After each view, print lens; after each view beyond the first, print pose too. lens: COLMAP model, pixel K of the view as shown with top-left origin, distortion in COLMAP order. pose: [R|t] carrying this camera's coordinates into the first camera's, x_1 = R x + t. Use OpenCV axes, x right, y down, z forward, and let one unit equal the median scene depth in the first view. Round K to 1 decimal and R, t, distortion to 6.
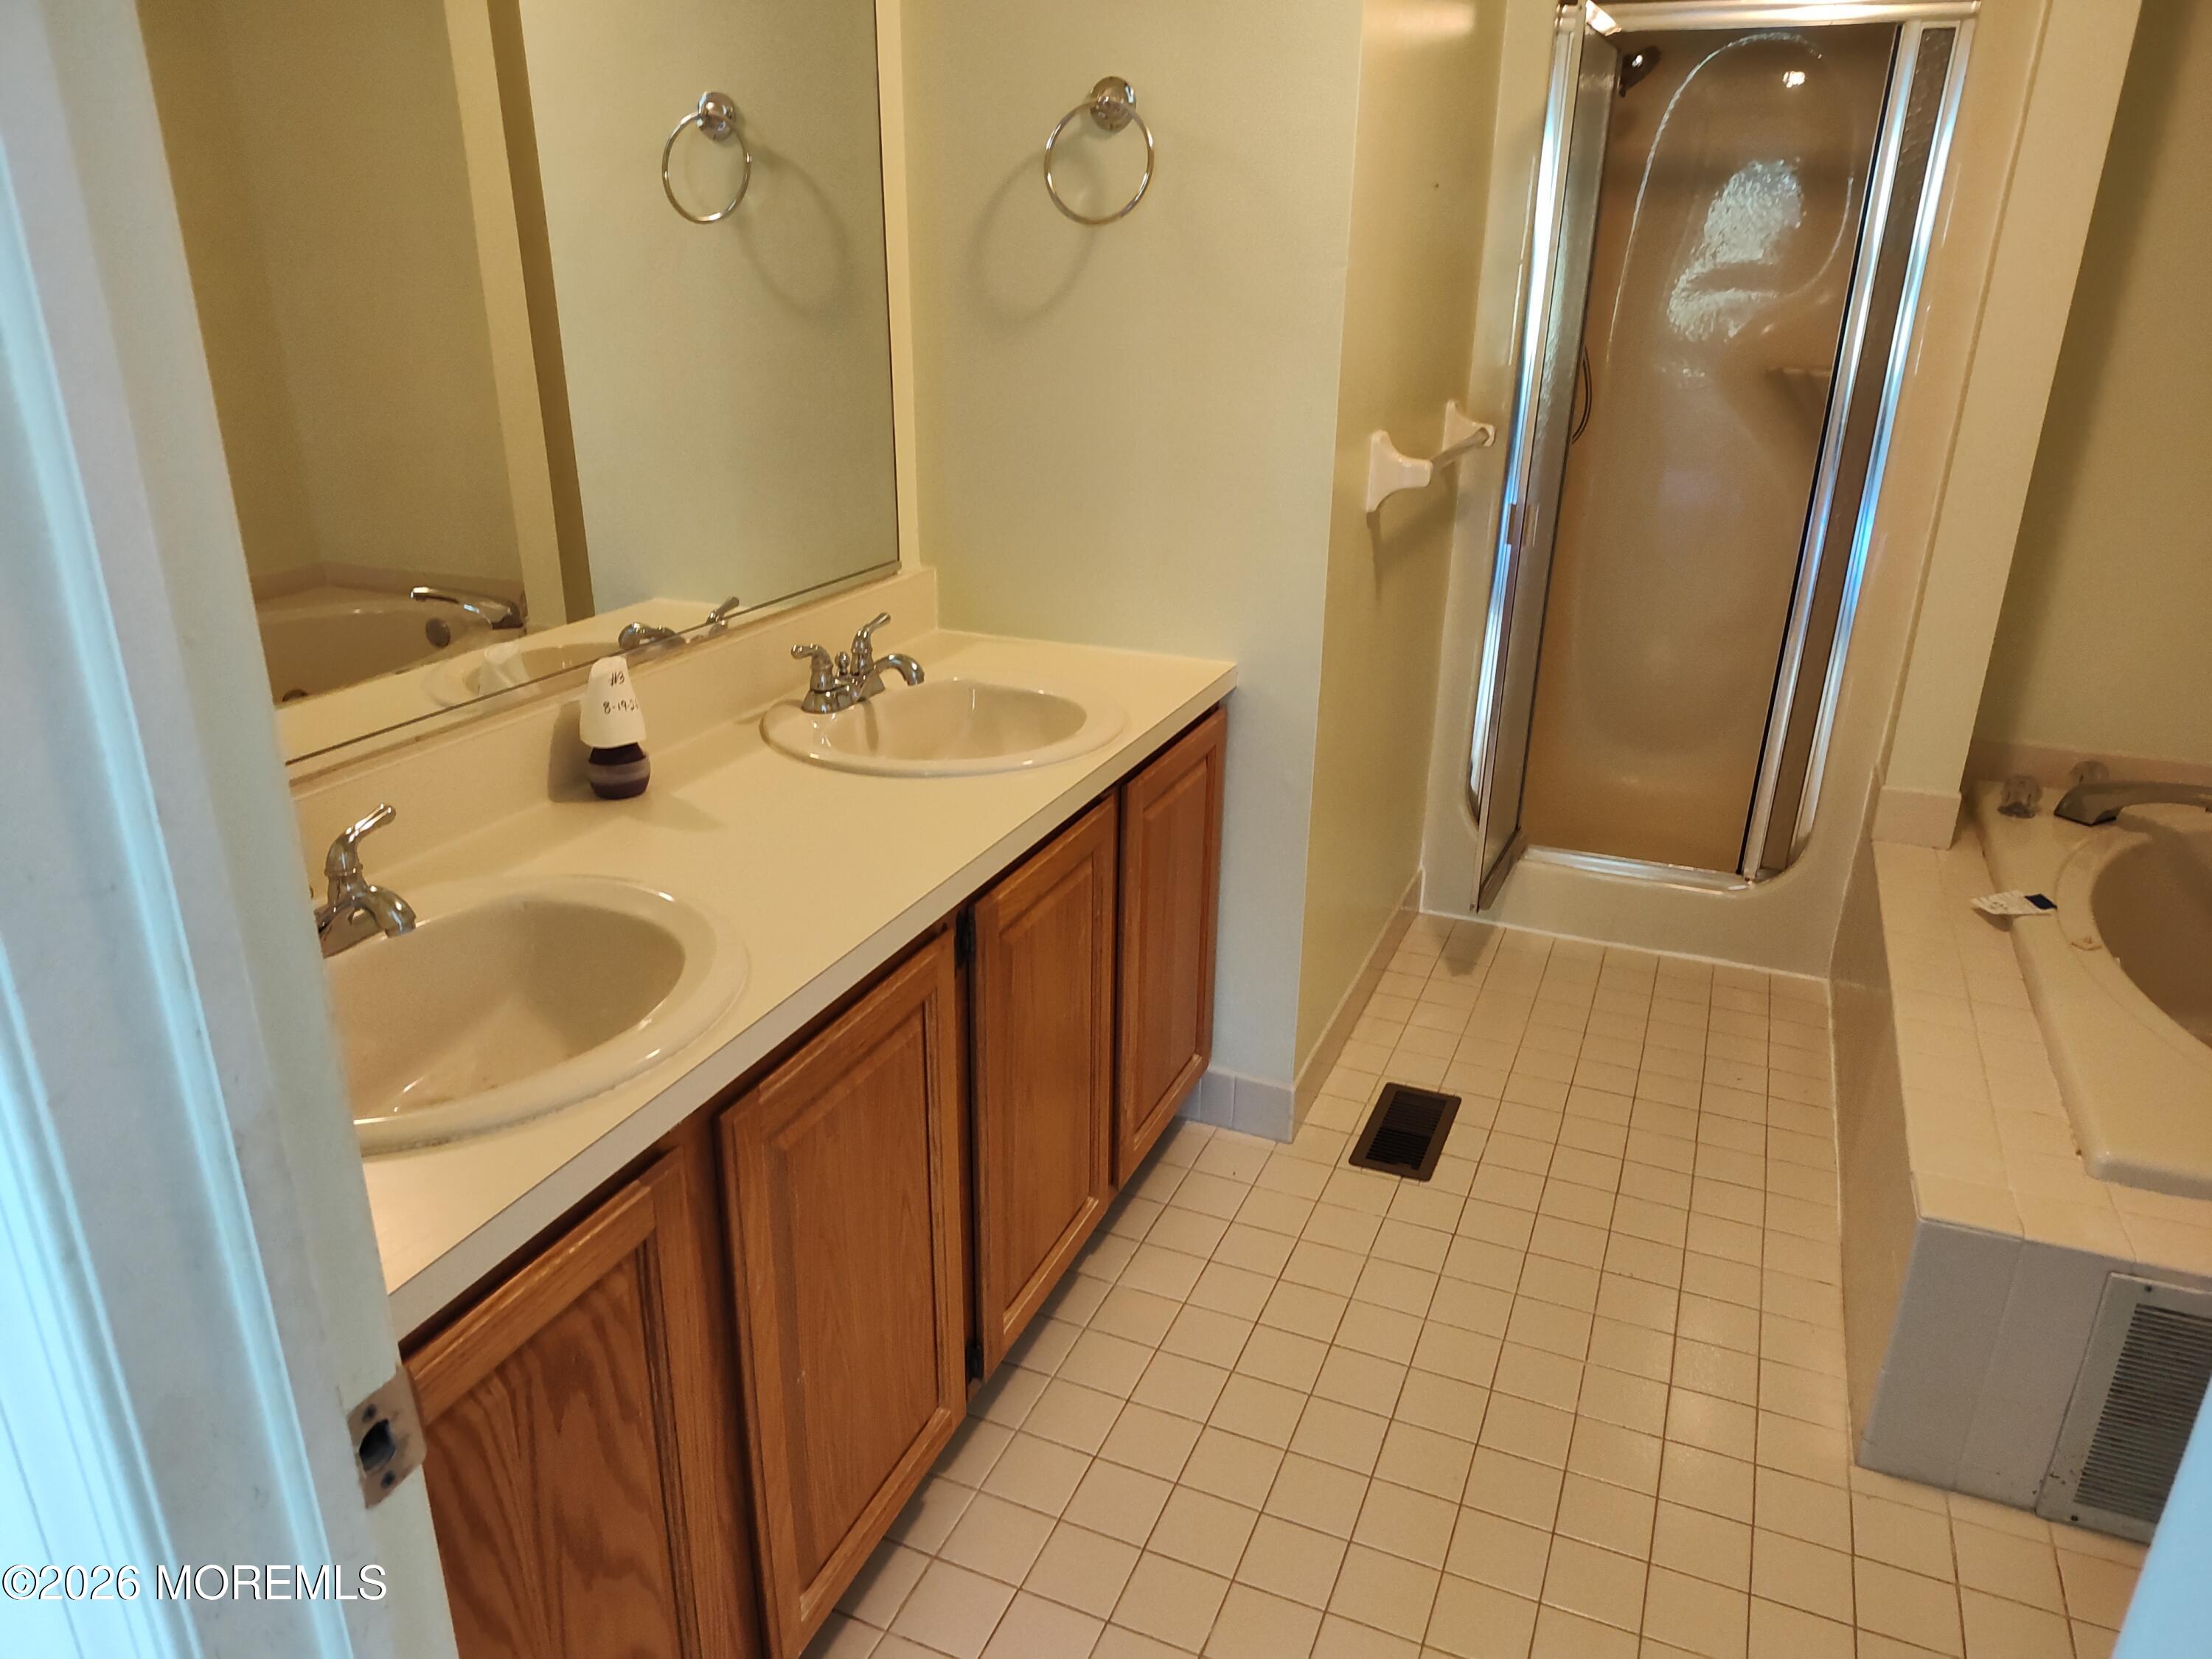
lens RADIAL K [[1498.4, 0, 1101.2], [0, 1498.4, 829.6], [0, 0, 1]] dist [0.031534, -0.019806]
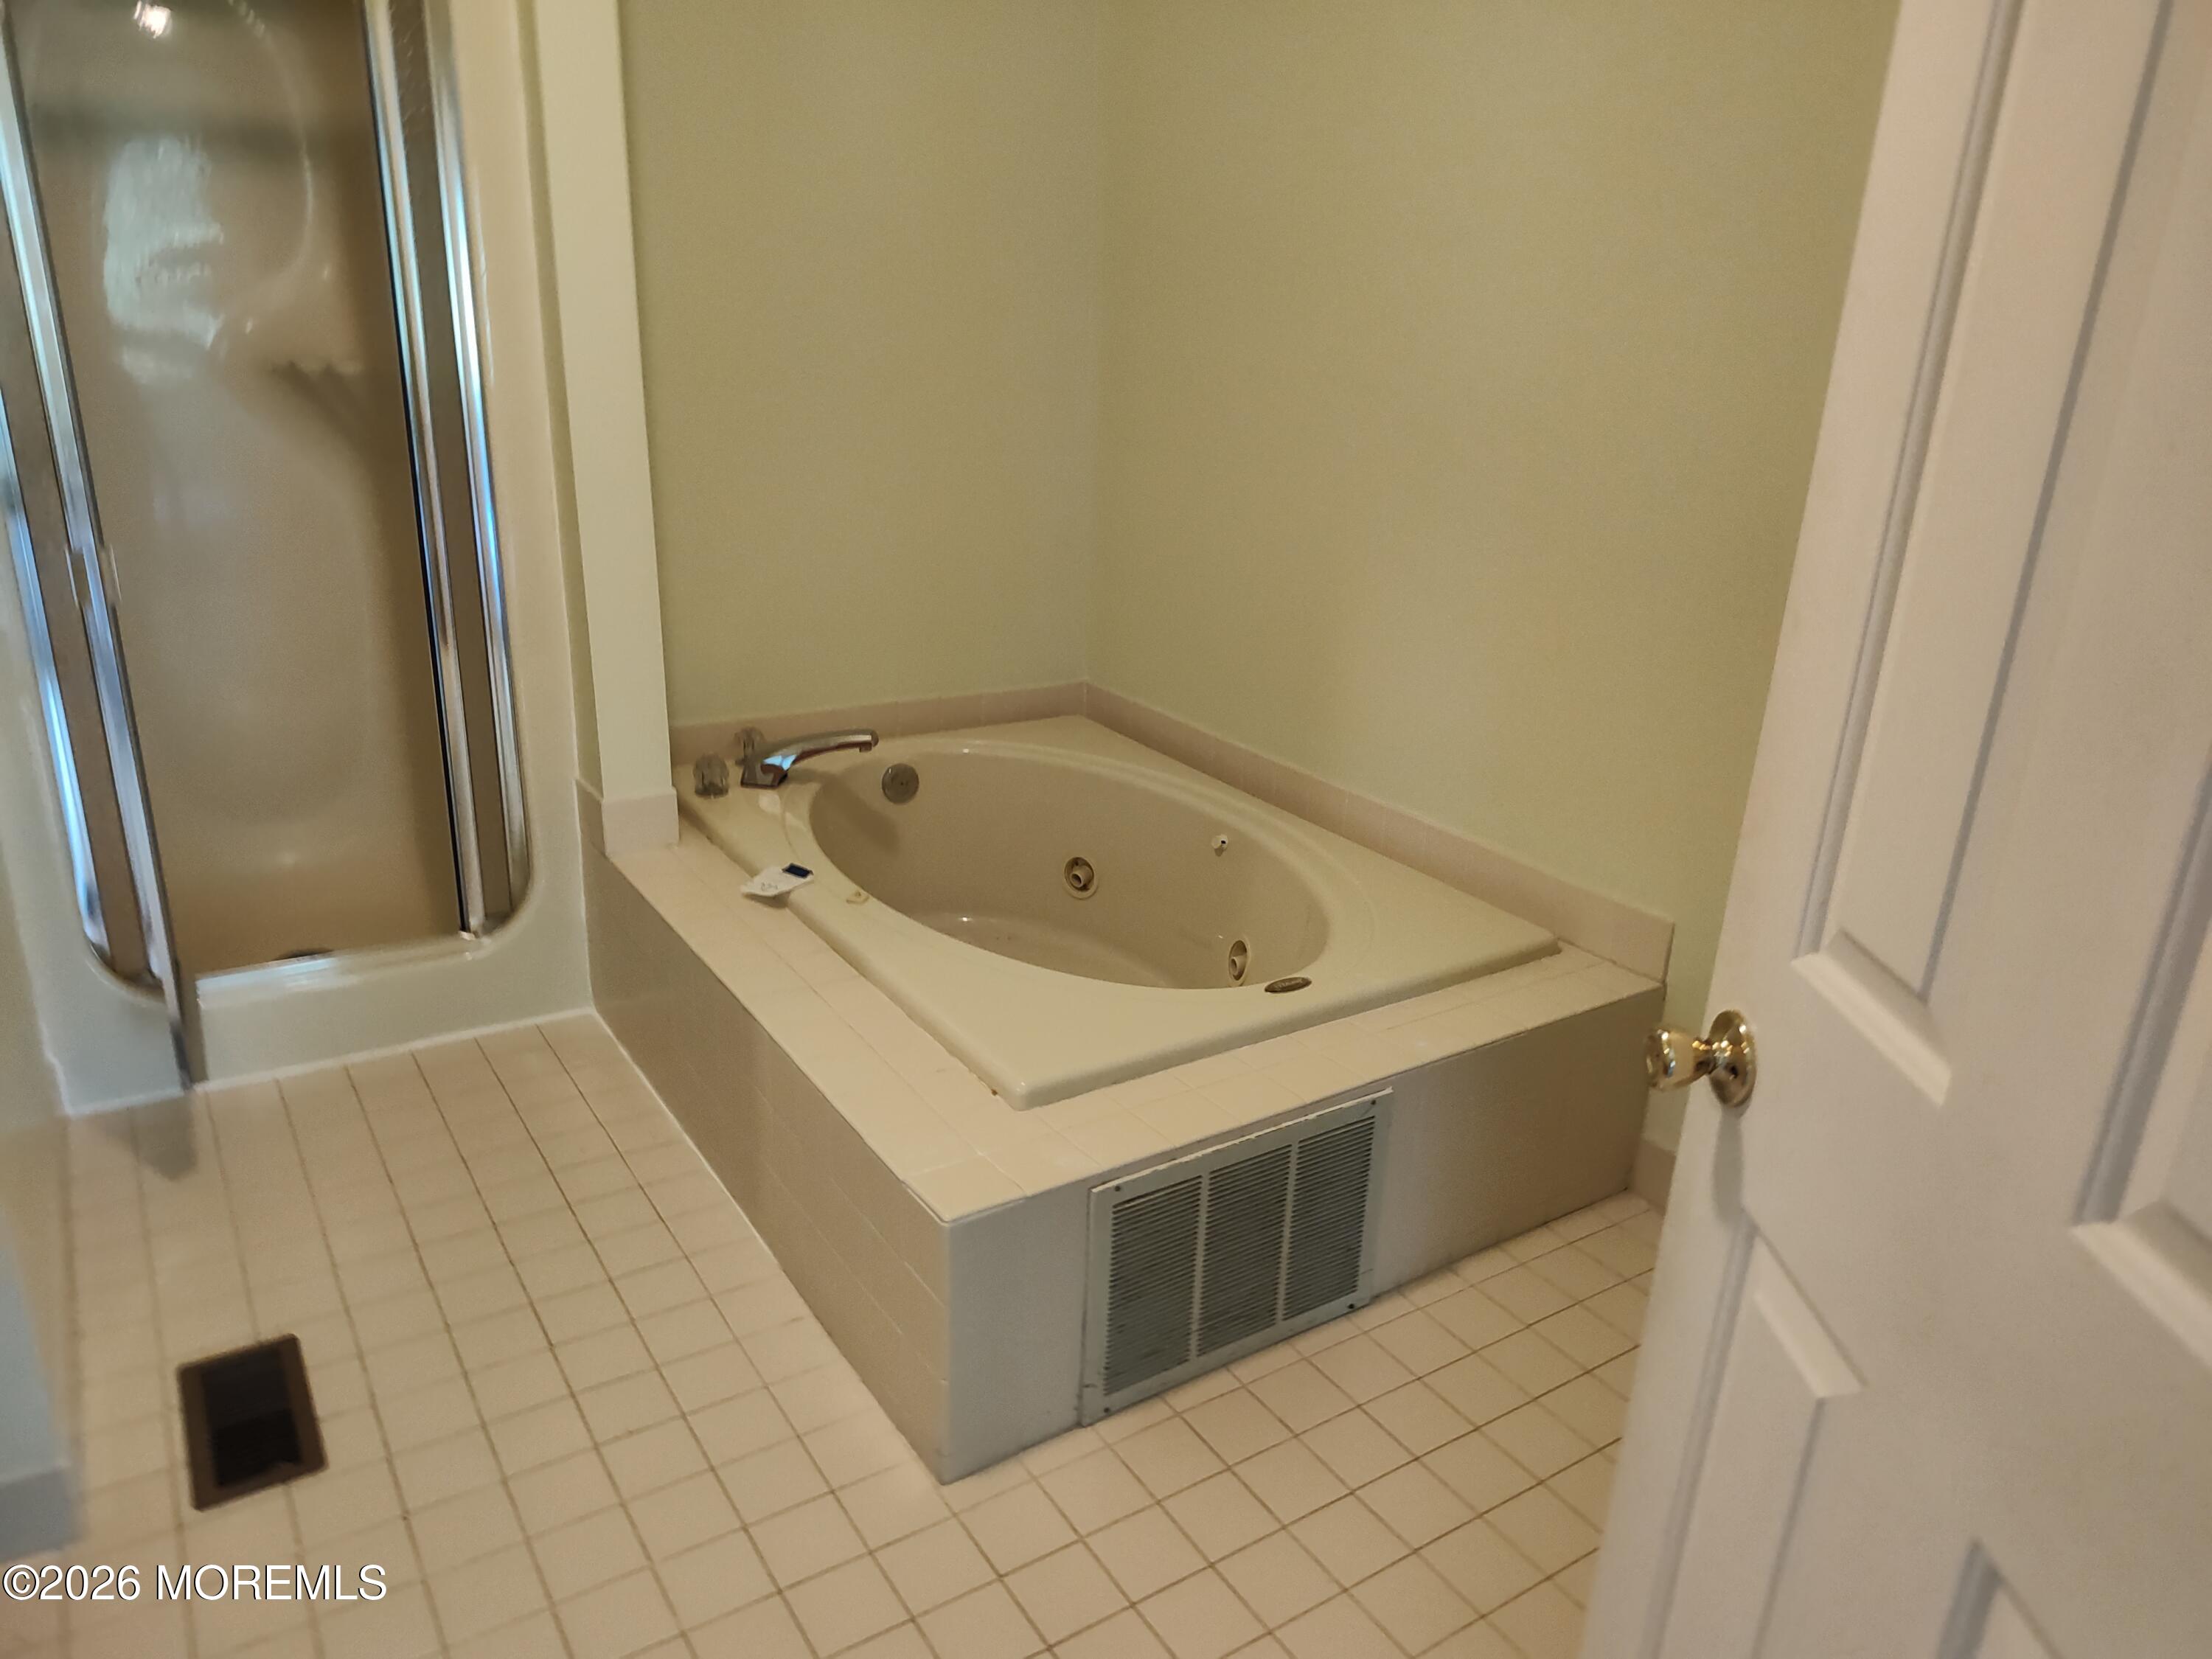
lens RADIAL K [[1498.4, 0, 1104.3], [0, 1498.4, 841.9], [0, 0, 1]] dist [0.031534, -0.019806]
pose [[0.556731, -0.270776, 0.785322, -0.067263], [0.264225, 0.954006, 0.141624, -0.061303], [-0.787551, 0.128656, 0.602671, 0.204727]]
